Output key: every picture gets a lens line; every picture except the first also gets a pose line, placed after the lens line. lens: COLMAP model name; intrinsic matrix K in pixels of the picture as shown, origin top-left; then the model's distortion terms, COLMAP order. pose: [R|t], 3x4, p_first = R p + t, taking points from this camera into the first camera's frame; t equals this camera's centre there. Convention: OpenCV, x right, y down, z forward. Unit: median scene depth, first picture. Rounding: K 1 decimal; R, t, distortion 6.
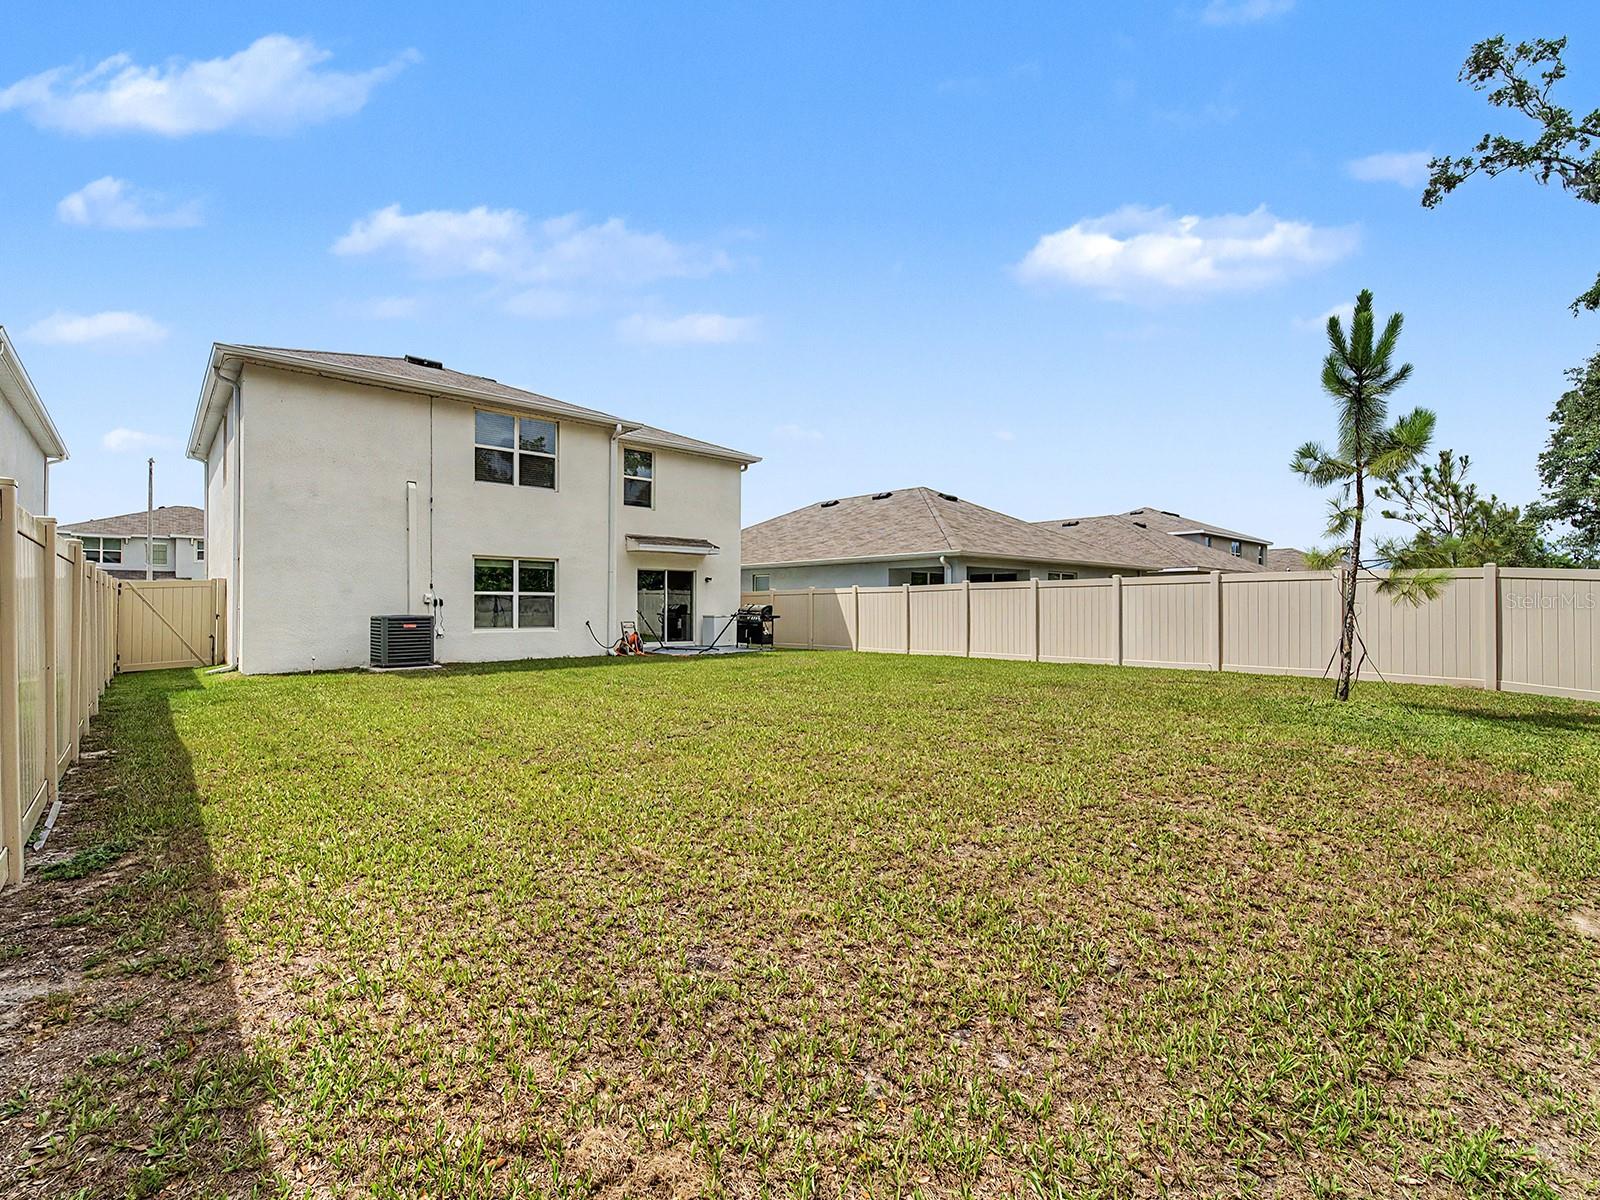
lens RADIAL K [[737.3, 0, 800.0], [0, 737.3, 600.0], [0, 0, 1]] dist [0.000121, -0.000036]
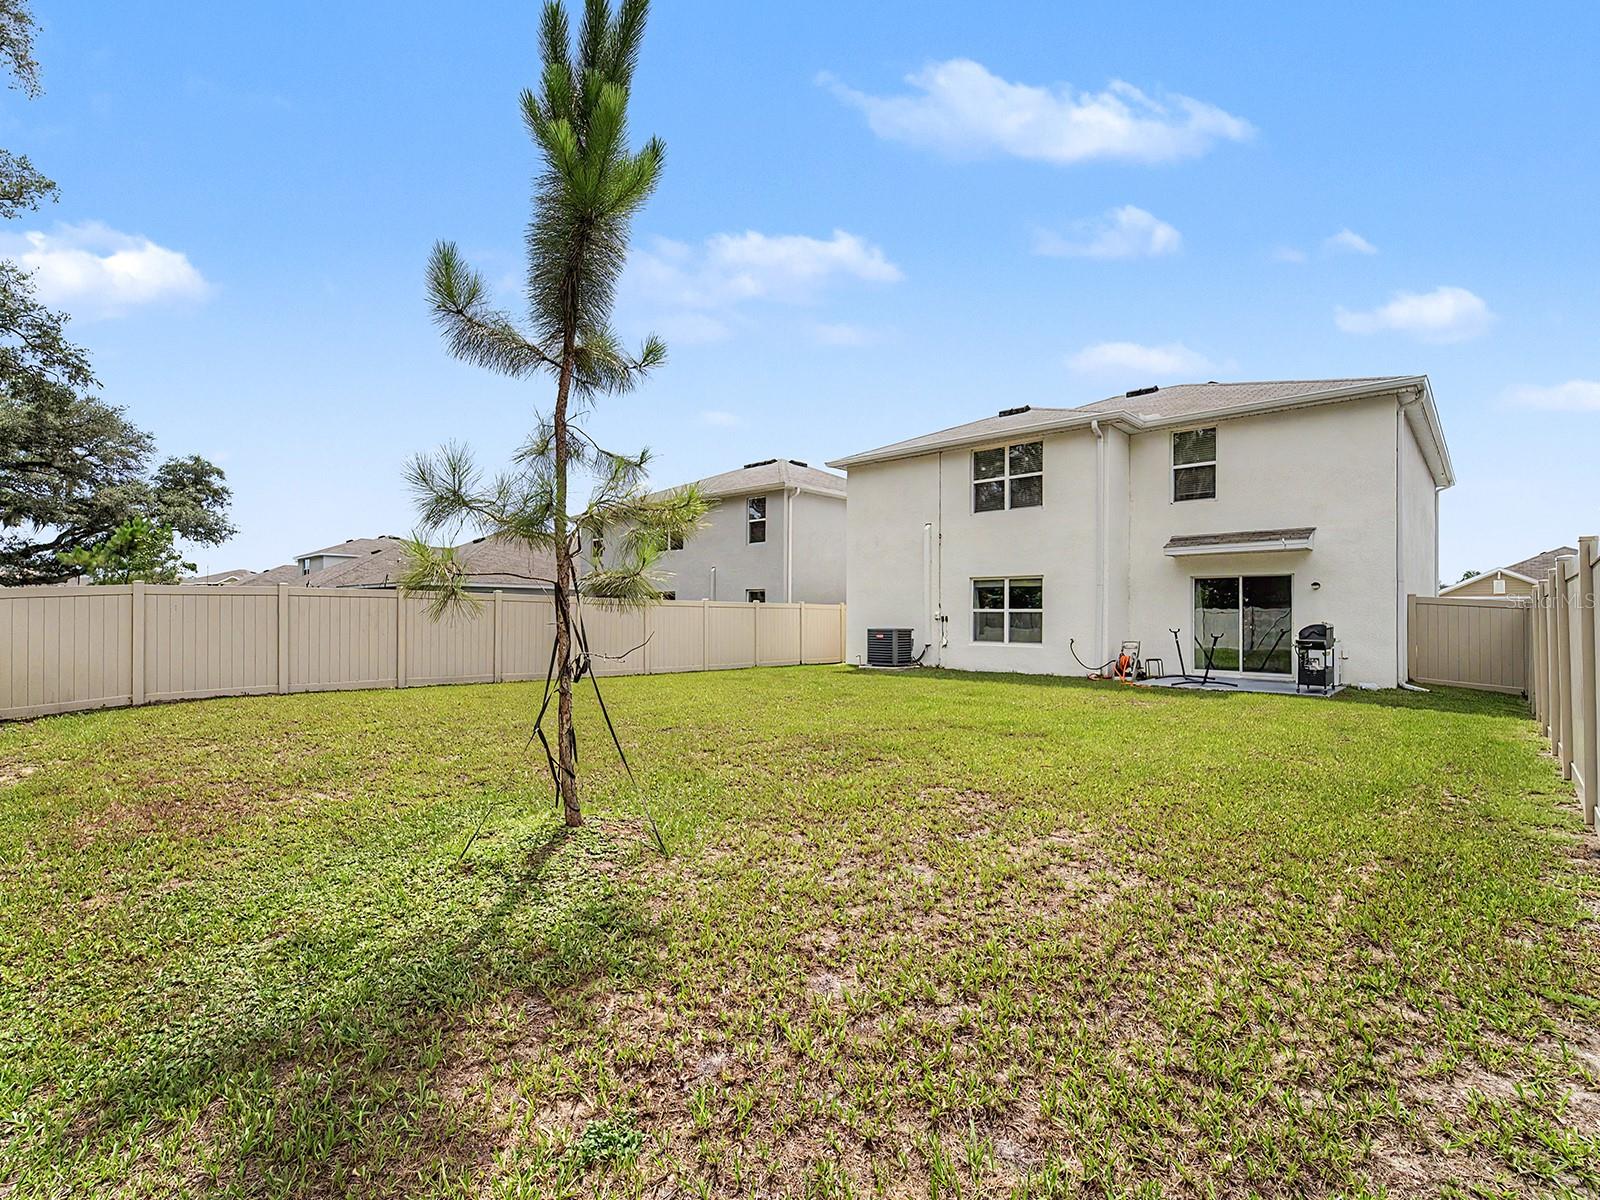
lens RADIAL K [[737.3, 0, 800.0], [0, 737.3, 600.0], [0, 0, 1]] dist [0.000121, -0.000036]
pose [[0.096415, -0.023874, -0.995055, 0.586796], [0.002031, 0.999715, -0.023789, 0.000739], [0.995339, 0.000273, 0.096436, 0.539386]]
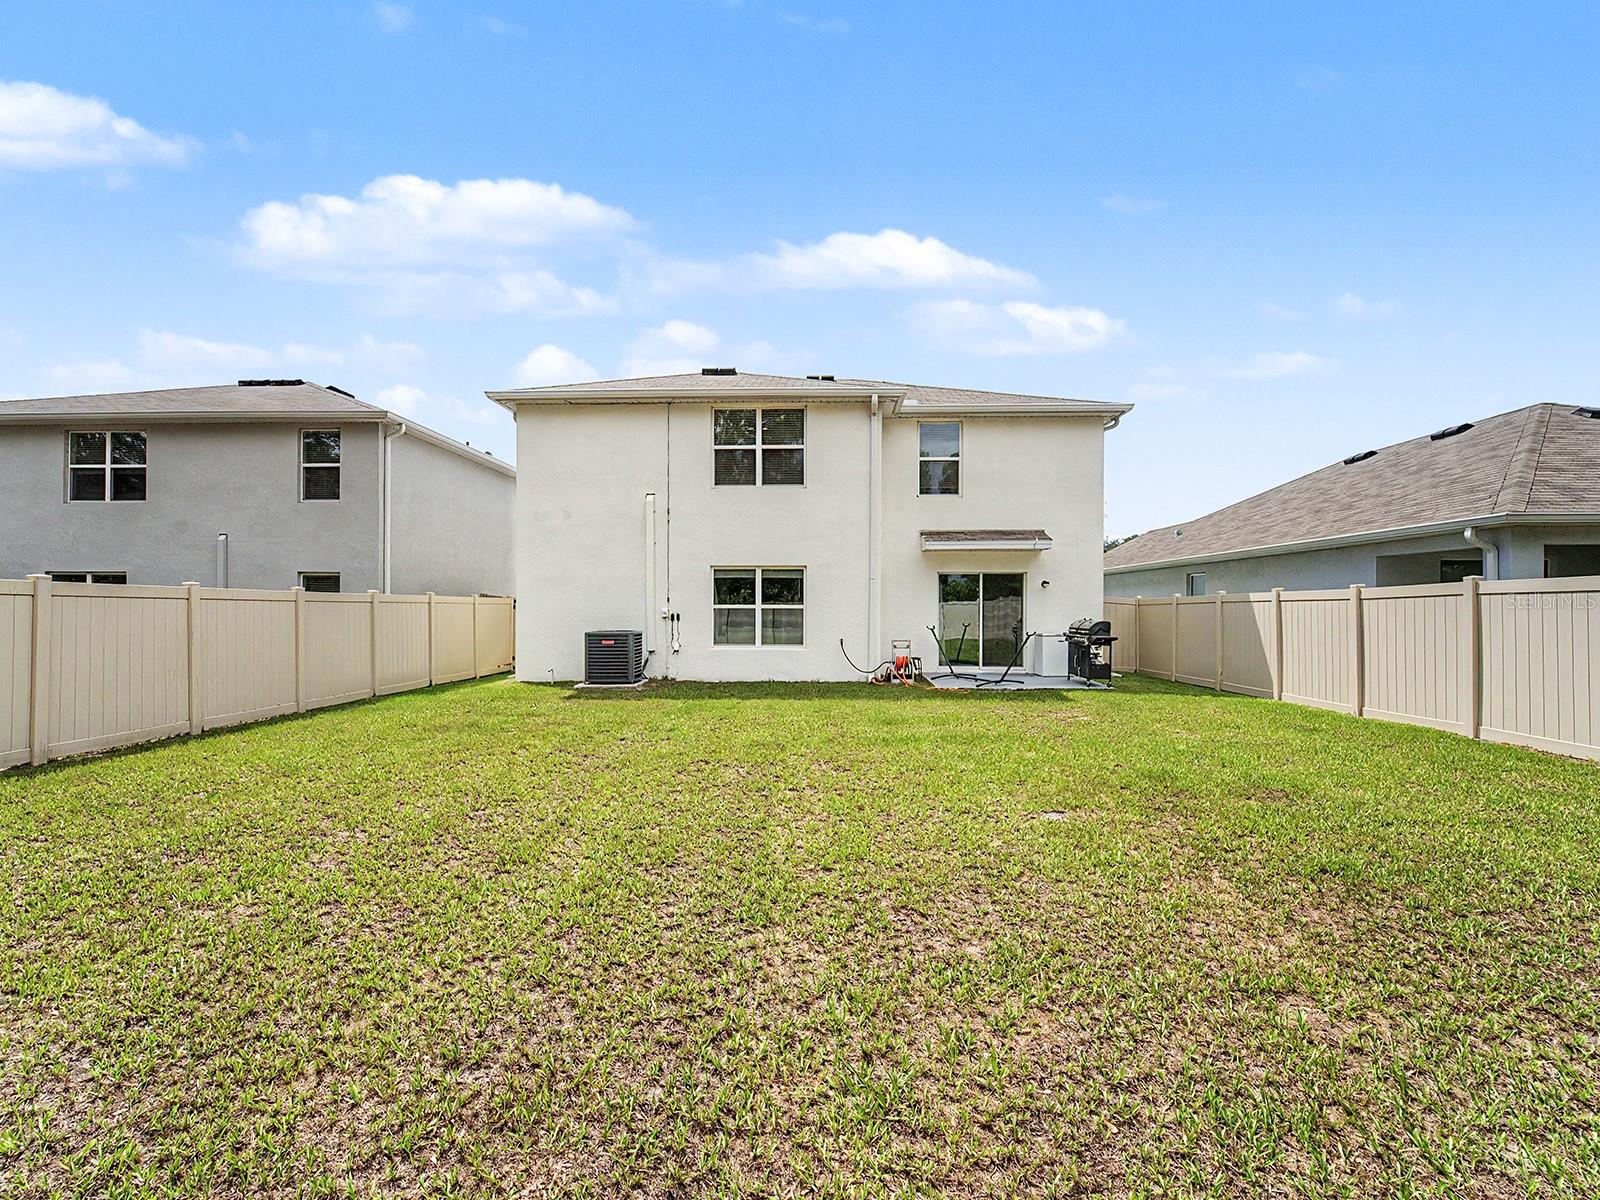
lens RADIAL K [[737.3, 0, 800.0], [0, 737.3, 600.0], [0, 0, 1]] dist [0.000121, -0.000036]
pose [[0.719174, -0.007794, -0.694786, 0.242568], [0.005534, 0.999970, -0.005489, -0.010518], [0.694808, 0.000102, 0.719196, 0.355767]]
